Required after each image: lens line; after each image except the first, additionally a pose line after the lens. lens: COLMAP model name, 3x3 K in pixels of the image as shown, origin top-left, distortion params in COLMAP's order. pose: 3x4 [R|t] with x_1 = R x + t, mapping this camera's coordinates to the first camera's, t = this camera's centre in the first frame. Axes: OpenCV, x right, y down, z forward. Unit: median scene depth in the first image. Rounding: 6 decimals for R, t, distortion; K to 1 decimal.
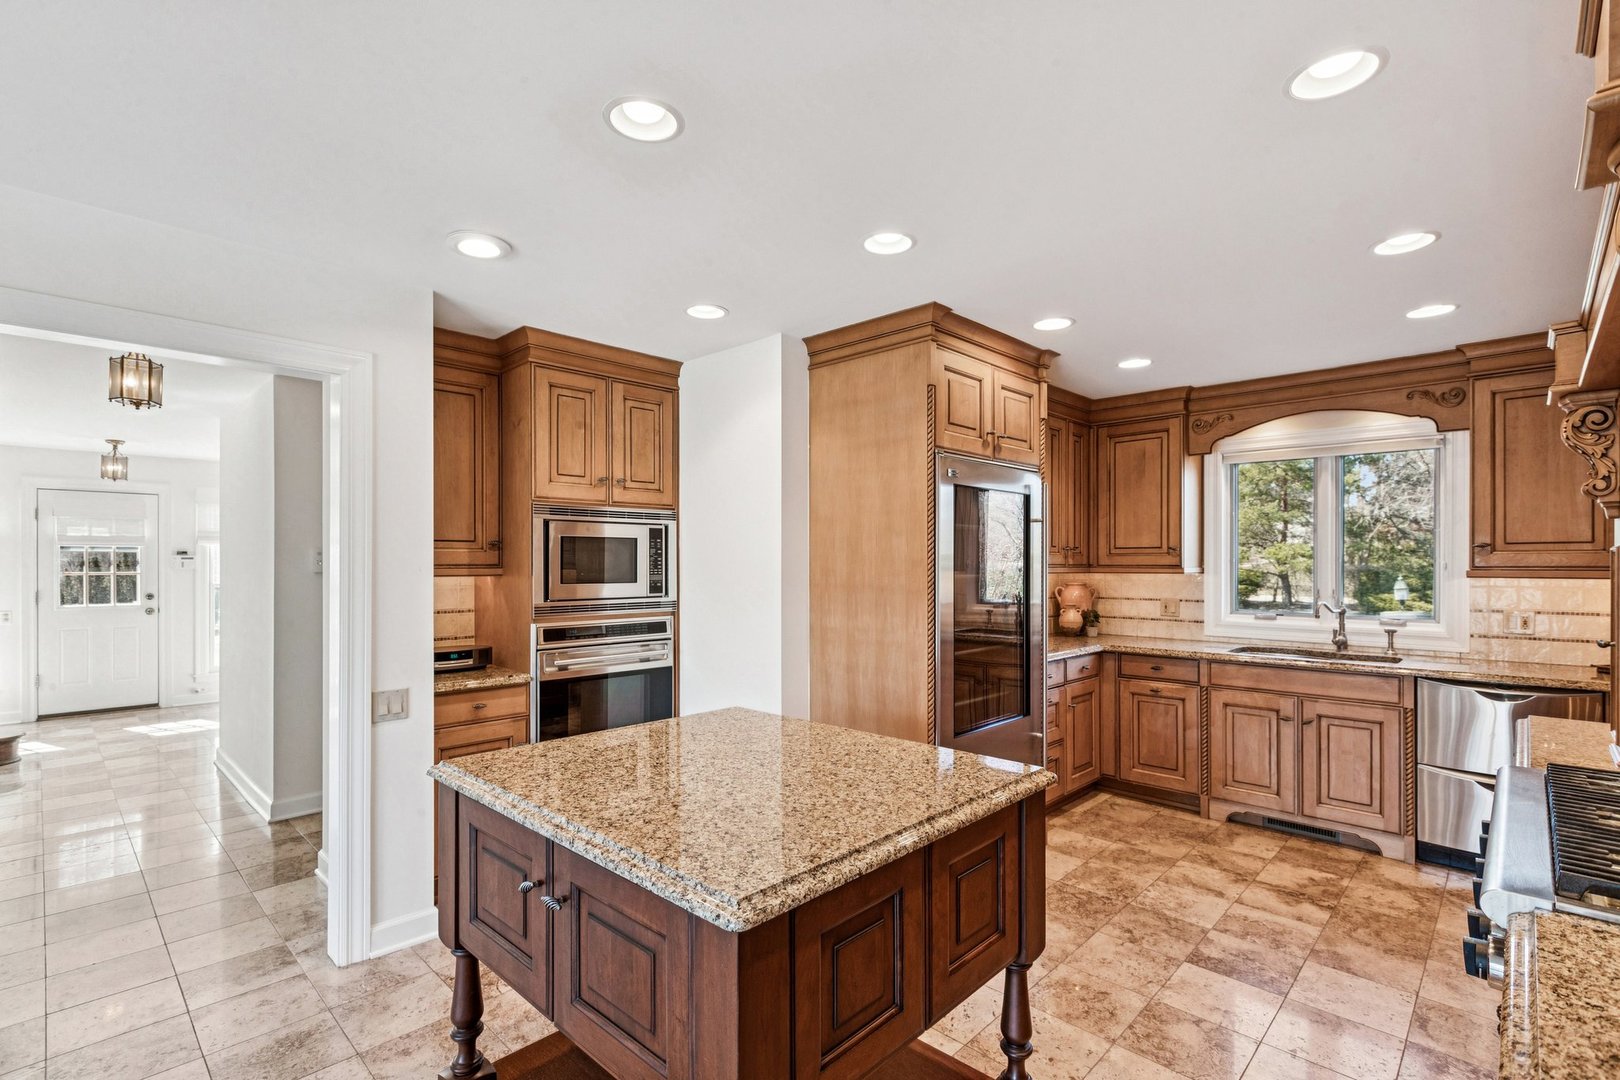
lens RADIAL K [[744.4, 0, 809.9], [0, 744.4, 549.1], [0, 0, 1]] dist [0.003871, -0.002125]
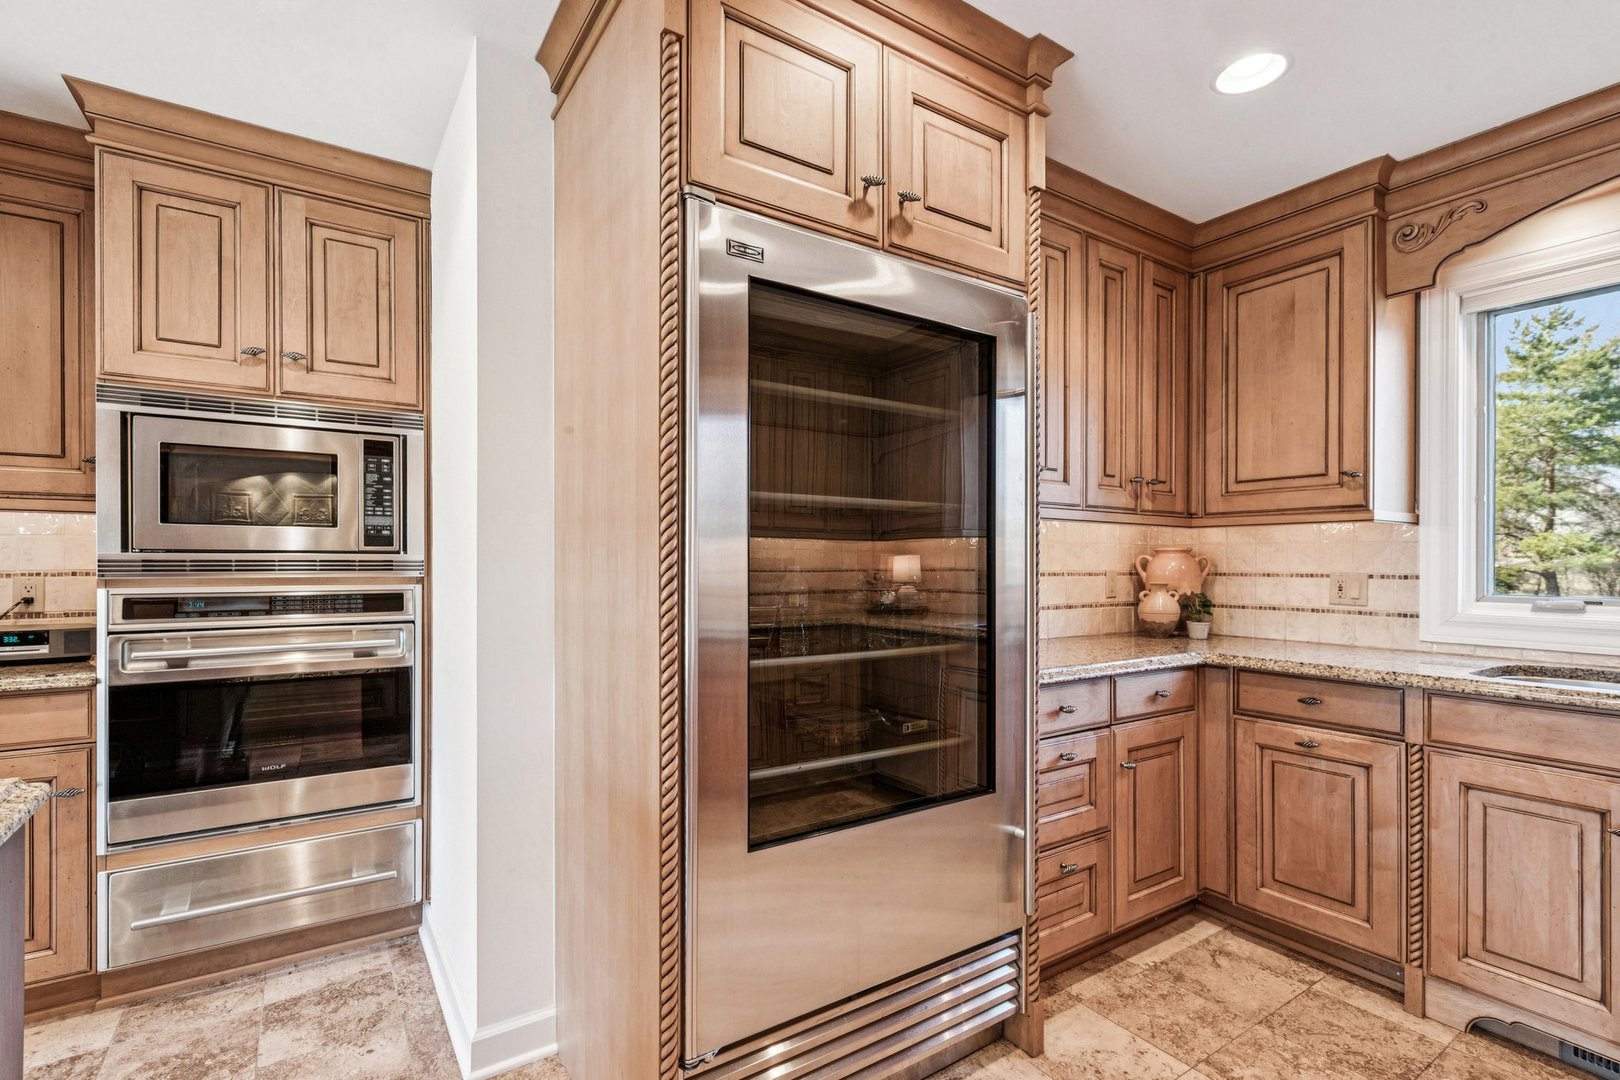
lens RADIAL K [[744.4, 0, 802.0], [0, 744.4, 552.5], [0, 0, 1]] dist [0.003871, -0.002125]
pose [[0.976579, -0.000002, -0.215158, 0.246792], [0.001130, 0.999986, 0.005119, 0.057400], [0.215155, -0.005242, 0.976566, 0.446063]]
